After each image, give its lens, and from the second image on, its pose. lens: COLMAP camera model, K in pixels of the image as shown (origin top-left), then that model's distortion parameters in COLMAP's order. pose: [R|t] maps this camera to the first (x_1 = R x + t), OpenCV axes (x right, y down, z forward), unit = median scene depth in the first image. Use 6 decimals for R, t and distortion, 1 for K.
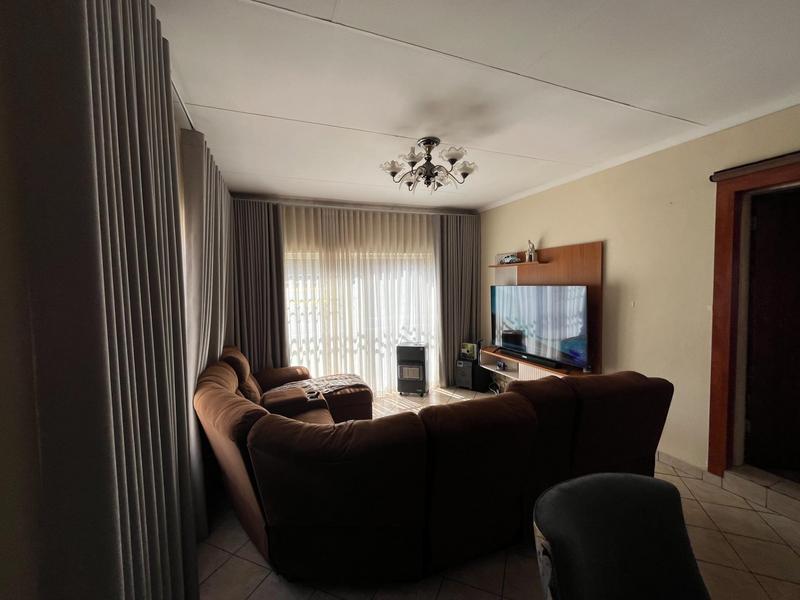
lens RADIAL K [[322.0, 0, 396.4], [0, 322.0, 299.6], [0, 0, 1]] dist [-0.001933, -0.000283]
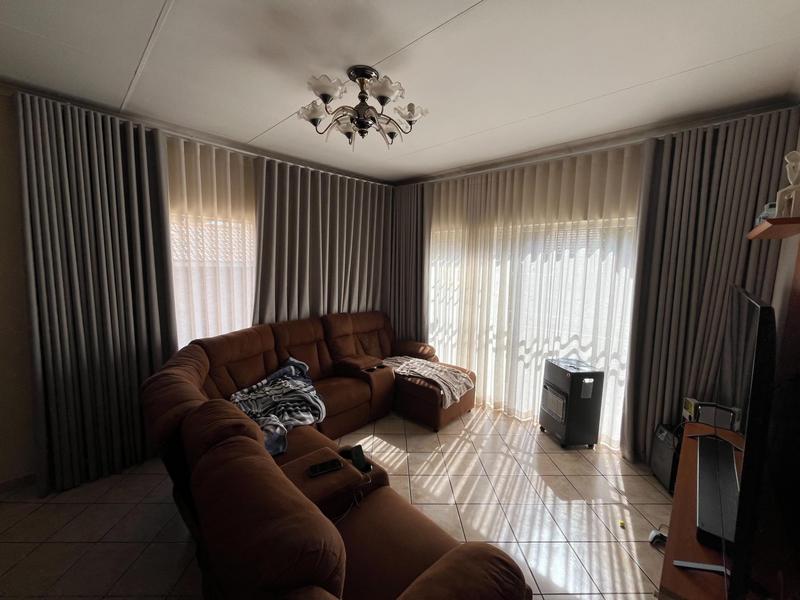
lens RADIAL K [[322.0, 0, 395.3], [0, 322.0, 300.0], [0, 0, 1]] dist [-0.001933, -0.000283]
pose [[0.412241, 0.138394, -0.900502, 0.502502], [-0.074161, 0.990213, 0.118231, -0.041478], [0.908051, 0.018043, 0.418470, 0.448236]]
